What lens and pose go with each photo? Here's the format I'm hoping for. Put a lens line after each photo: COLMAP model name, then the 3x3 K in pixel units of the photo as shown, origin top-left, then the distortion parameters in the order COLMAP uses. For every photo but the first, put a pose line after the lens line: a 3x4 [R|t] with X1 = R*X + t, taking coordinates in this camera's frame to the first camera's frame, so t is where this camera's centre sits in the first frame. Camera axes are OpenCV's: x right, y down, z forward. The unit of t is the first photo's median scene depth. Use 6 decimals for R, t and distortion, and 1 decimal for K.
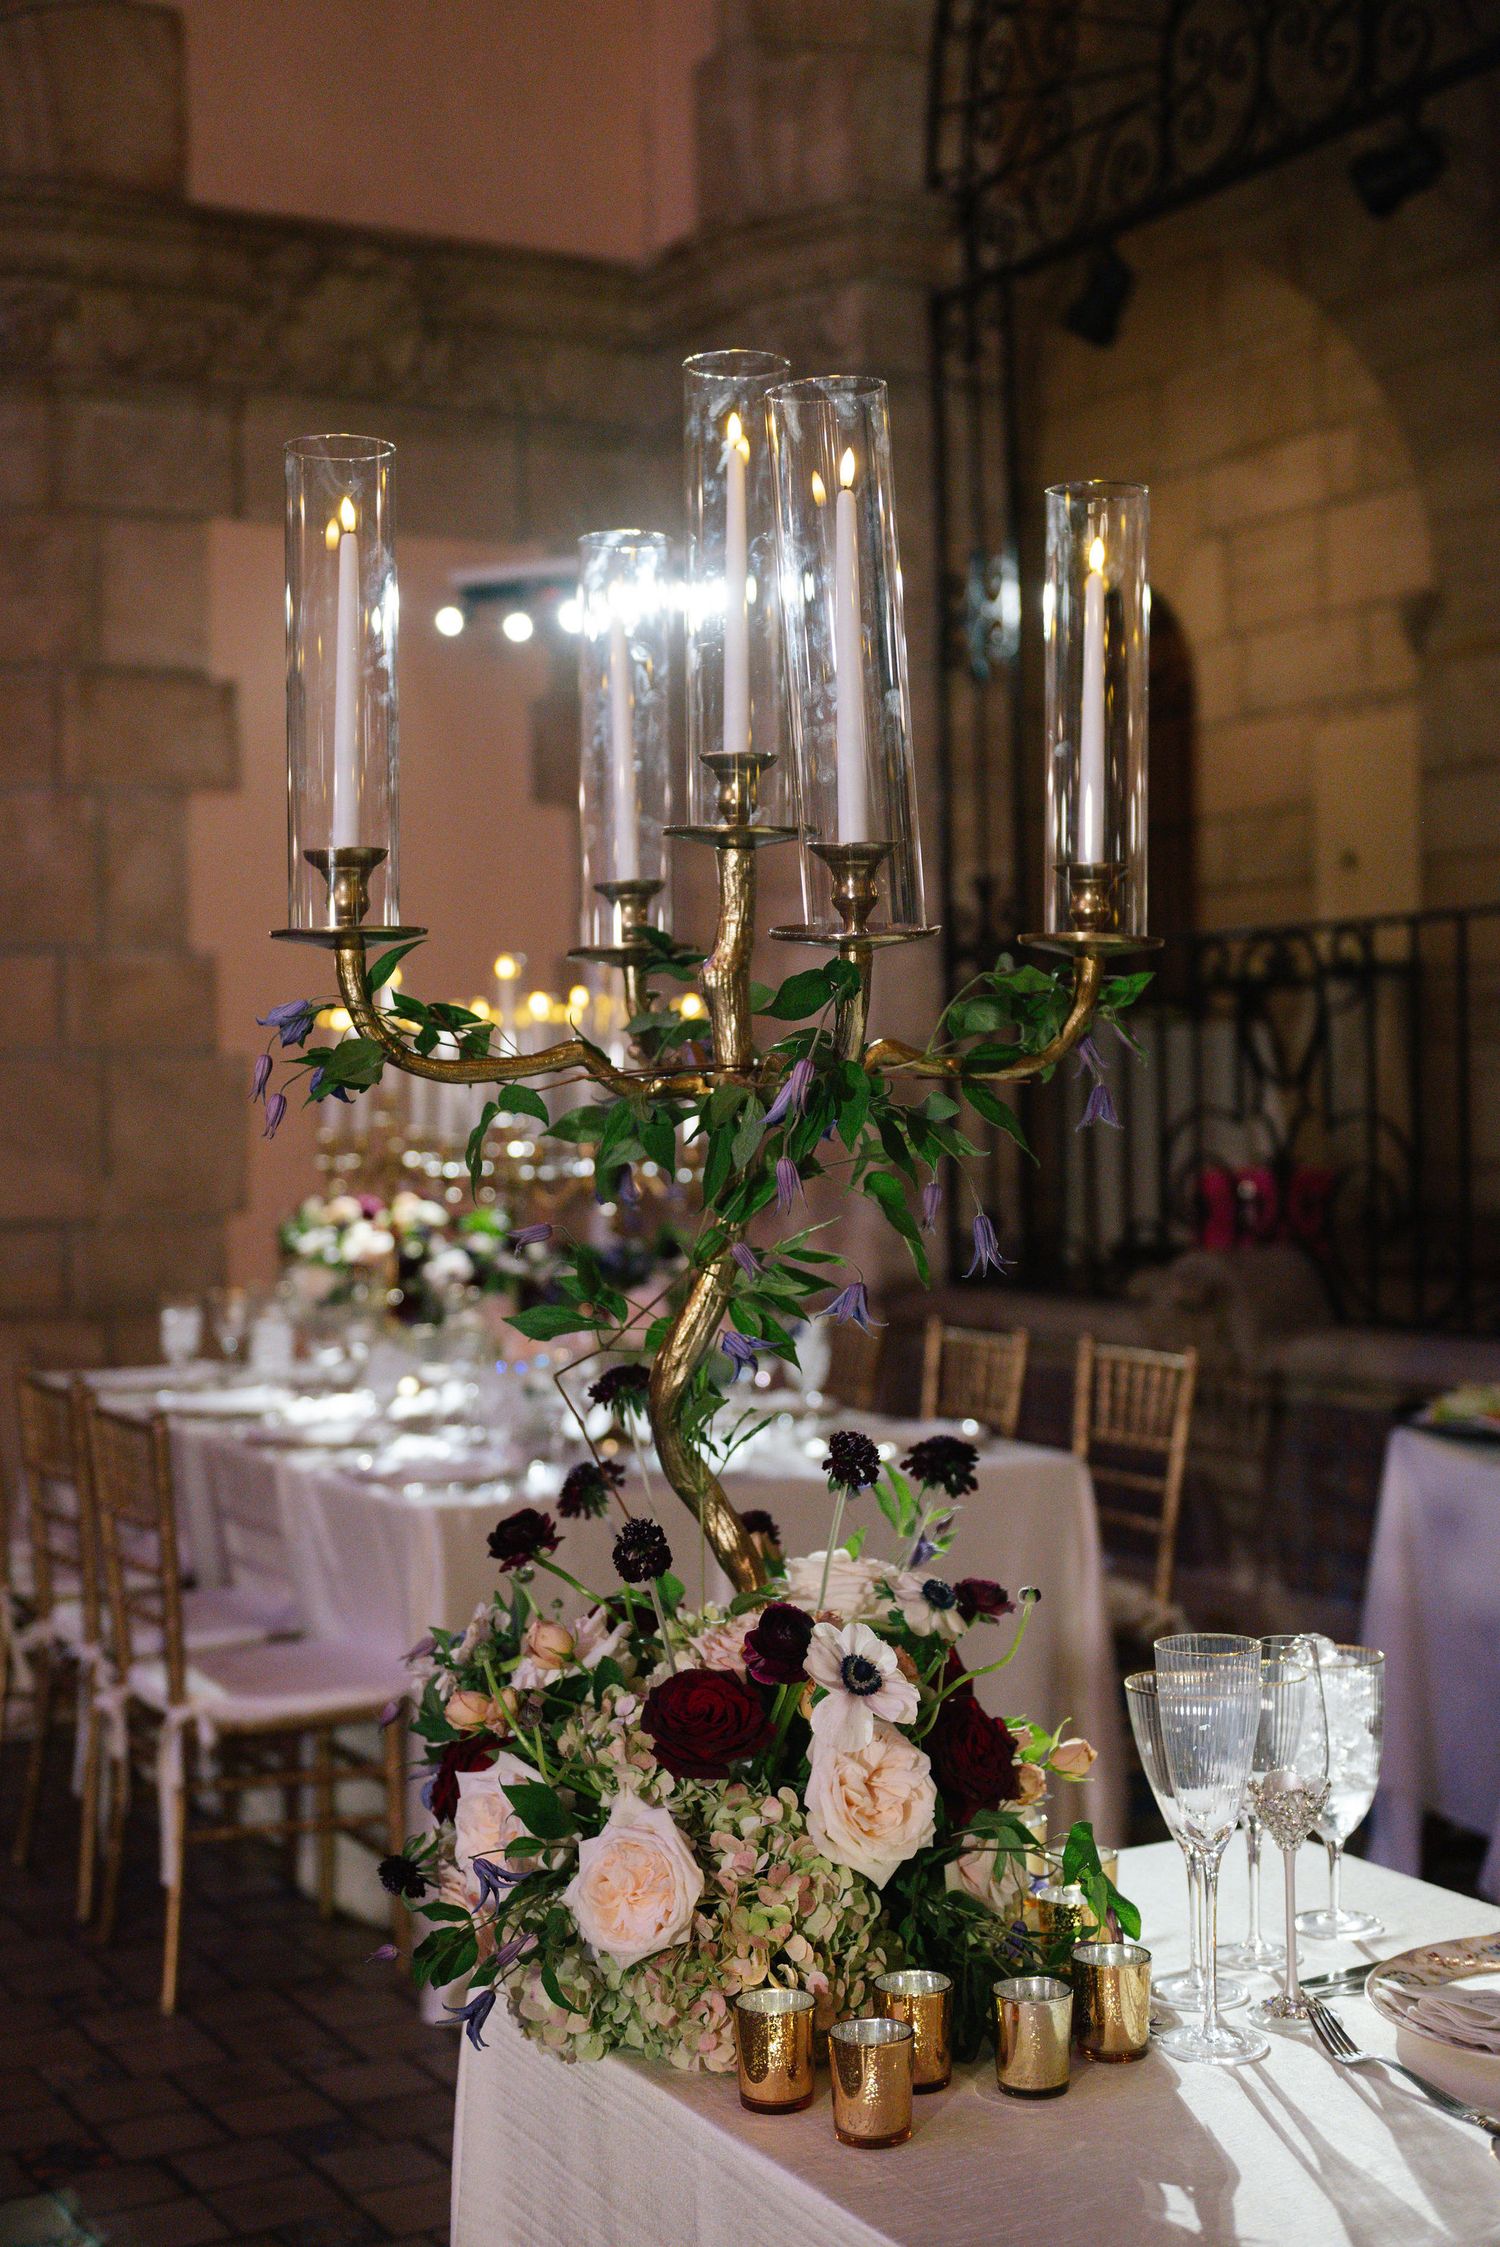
lens RADIAL K [[3018.1, 0, 750.0], [0, 3018.1, 1123.5], [0, 0, 1]] dist [0.007683, 0.024538]
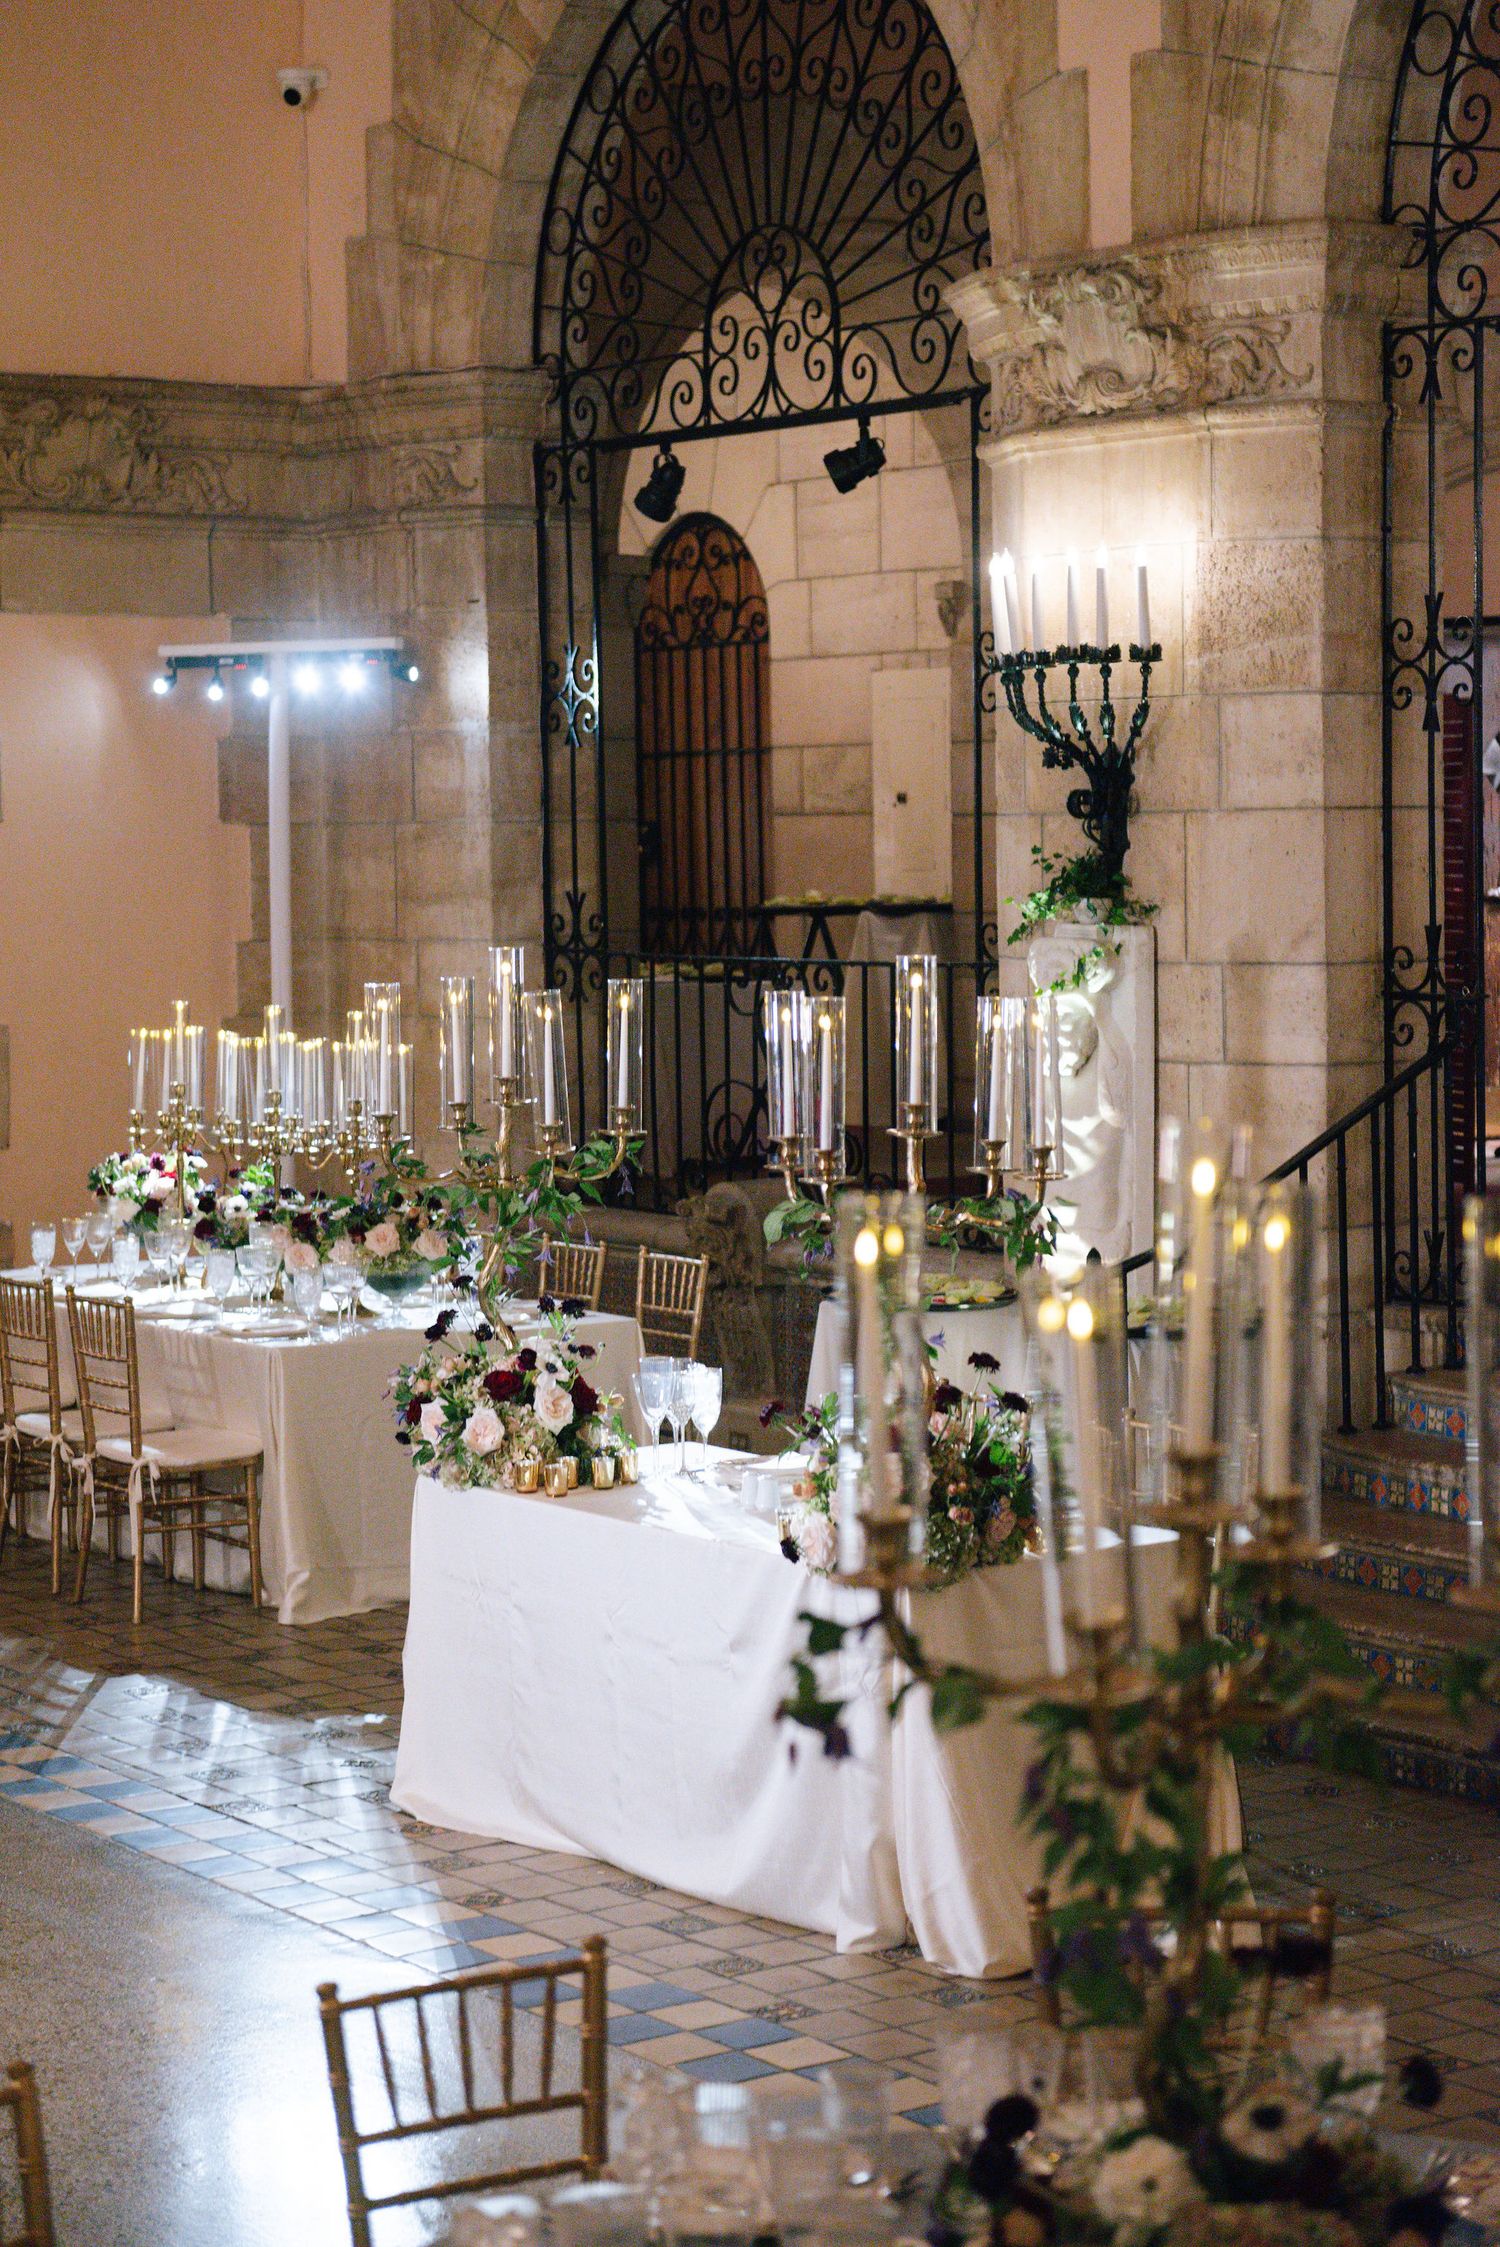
lens RADIAL K [[4409.4, 0, 750.0], [0, 4409.4, 1123.5], [0, 0, 1]] dist [0.001985, 0.143166]
pose [[0.992626, -0.003731, 0.121163, -0.112390], [-0.002803, 0.998553, 0.053708, -0.117408], [-0.121188, -0.053651, 0.991179, -1.289586]]
